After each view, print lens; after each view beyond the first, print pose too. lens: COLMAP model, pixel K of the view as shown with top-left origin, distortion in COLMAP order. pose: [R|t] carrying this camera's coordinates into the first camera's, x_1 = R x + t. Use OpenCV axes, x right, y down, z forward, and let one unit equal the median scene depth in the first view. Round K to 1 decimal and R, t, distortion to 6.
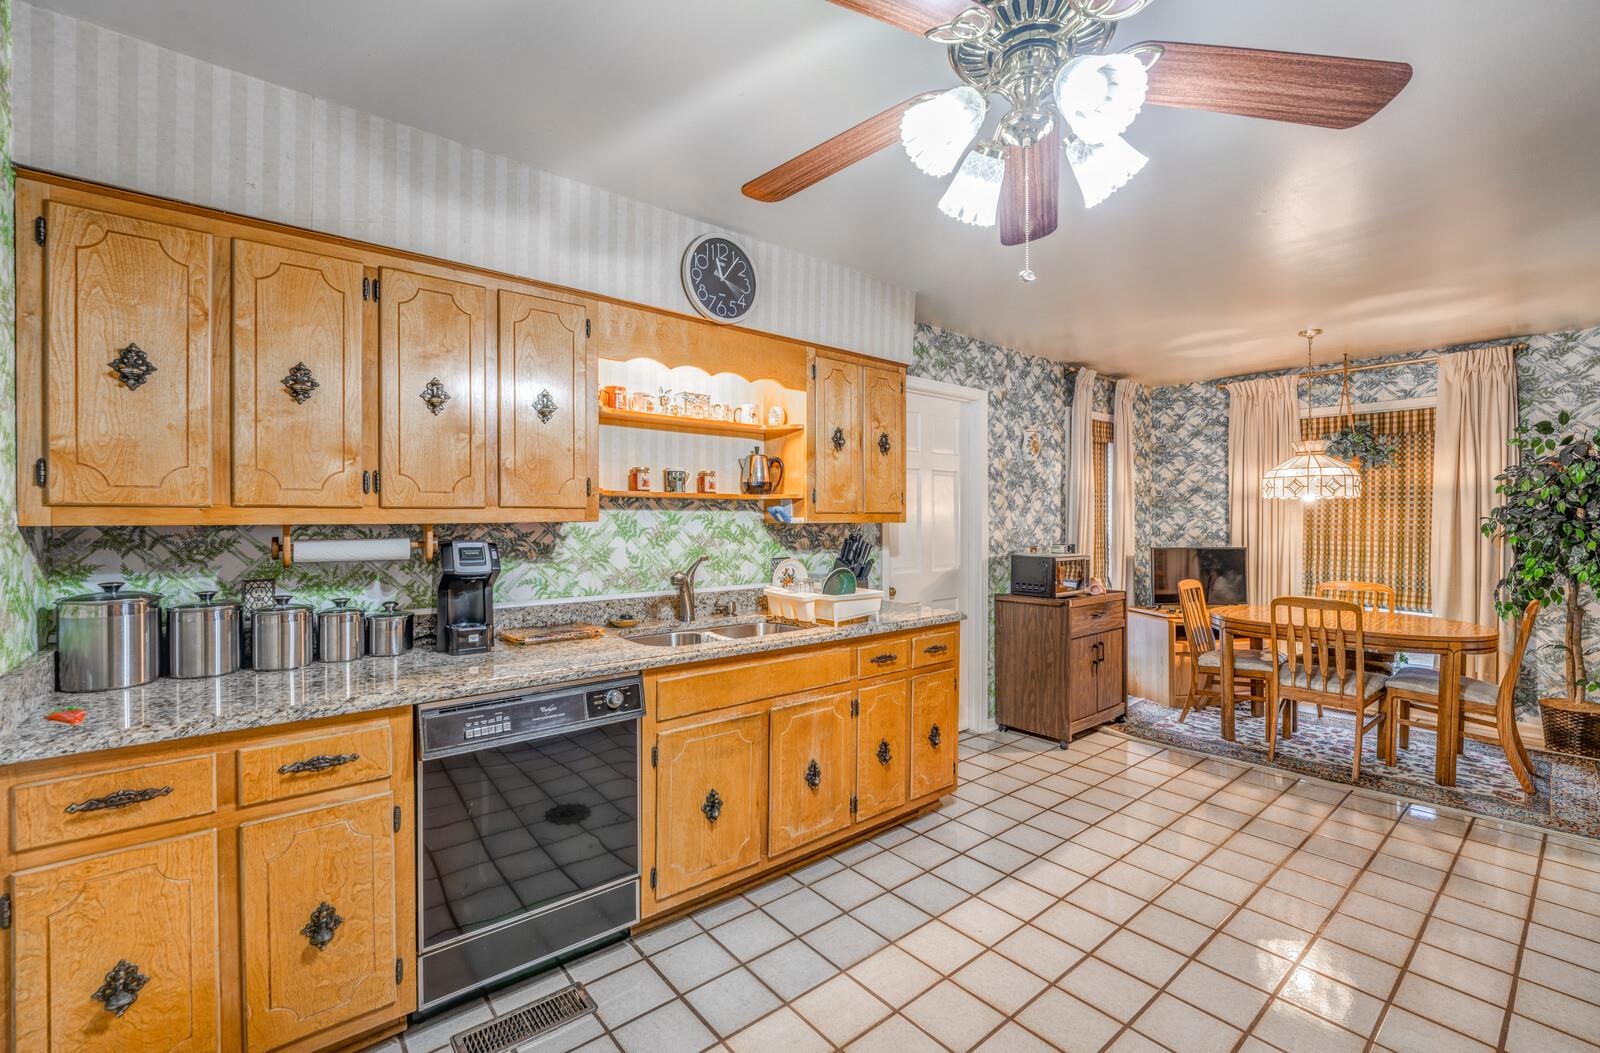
lens RADIAL K [[674.9, 0, 800.1], [0, 674.9, 519.1], [0, 0, 1]] dist [-0.008448, 0.001980]
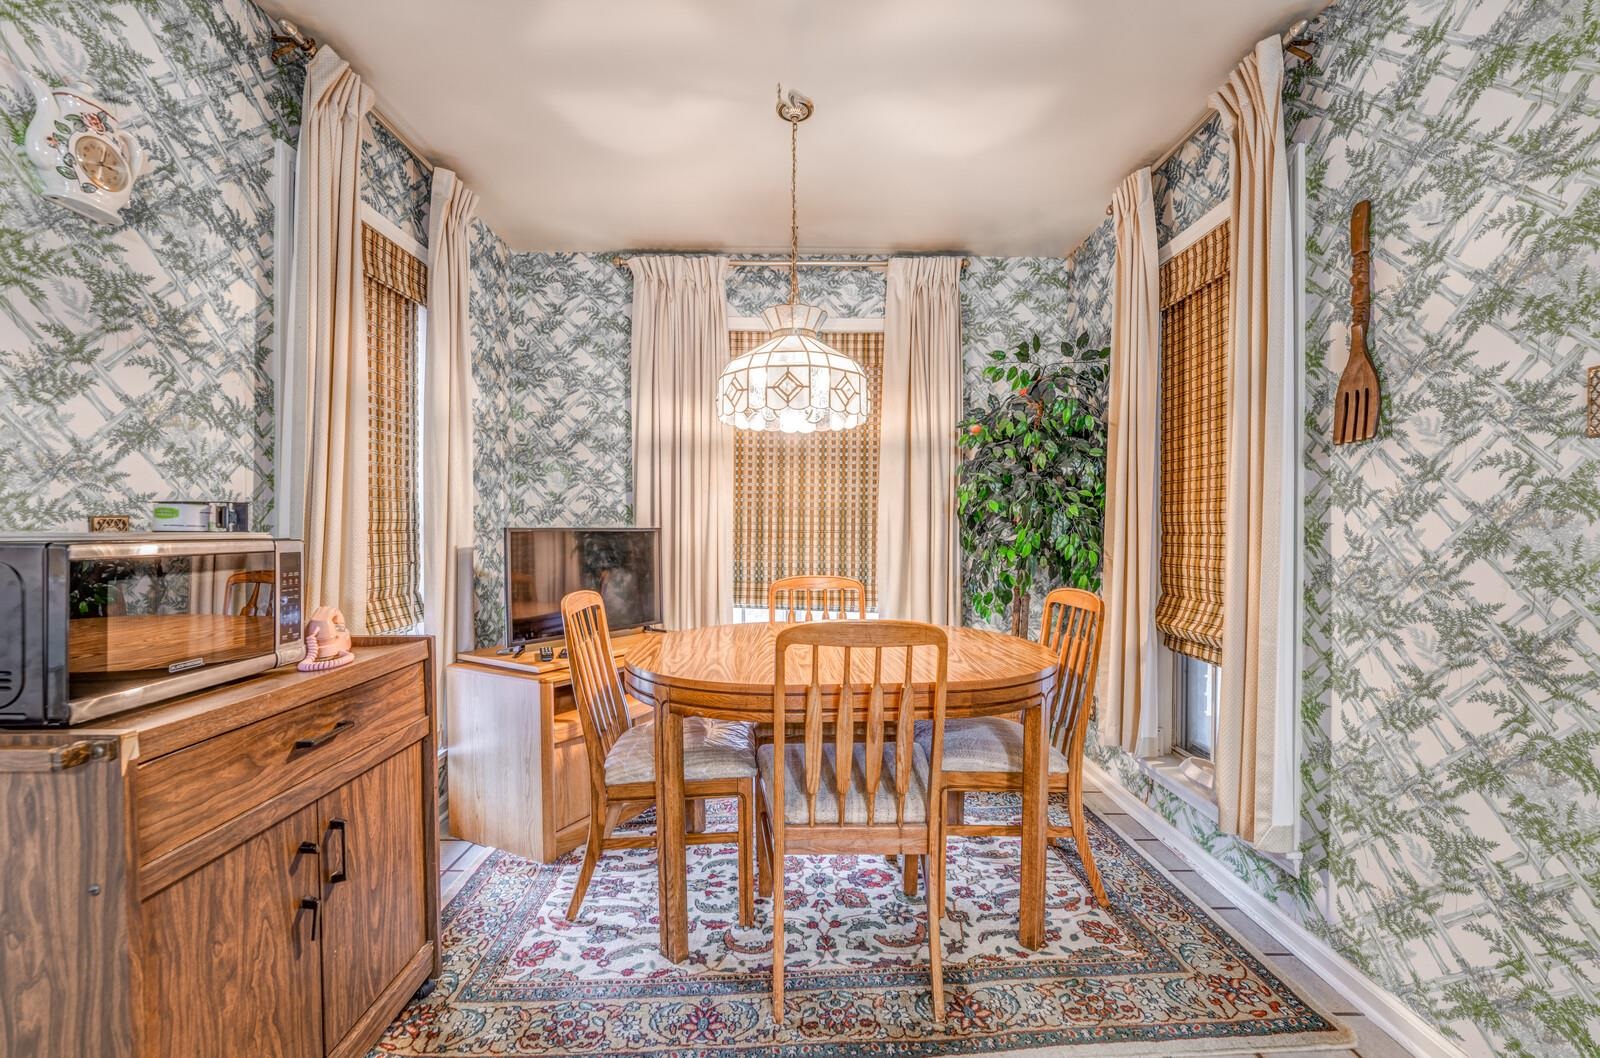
lens RADIAL K [[661.4, 0, 796.7], [0, 661.4, 535.7], [0, 0, 1]] dist [-0.011662, 0.004517]
pose [[0.636001, -0.009075, 0.771635, 0.324690], [-0.002993, 0.999894, 0.014227, 0.045663], [-0.771683, -0.011358, 0.635906, 0.604219]]
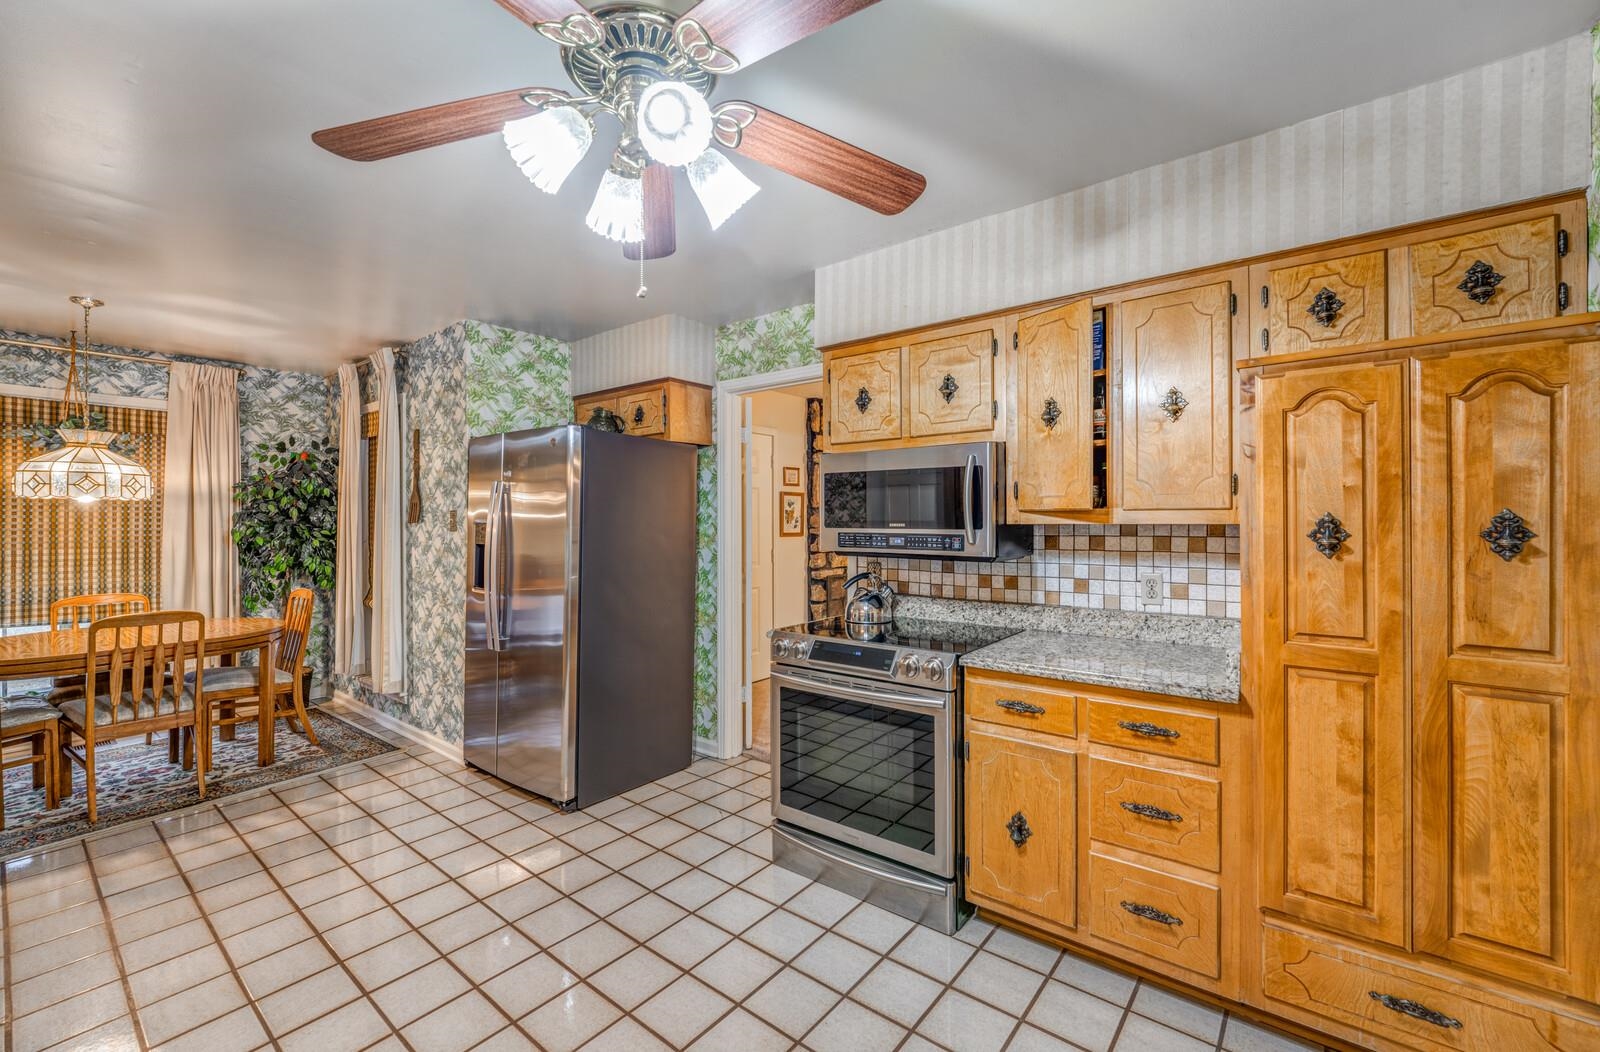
lens RADIAL K [[661.4, 0, 795.2], [0, 661.4, 518.0], [0, 0, 1]] dist [-0.011662, 0.004517]
pose [[-0.194455, 0.001101, 0.980911, -0.196478], [0.002340, 0.999997, -0.000659, -0.004523], [-0.980909, 0.002167, -0.194457, 0.265533]]
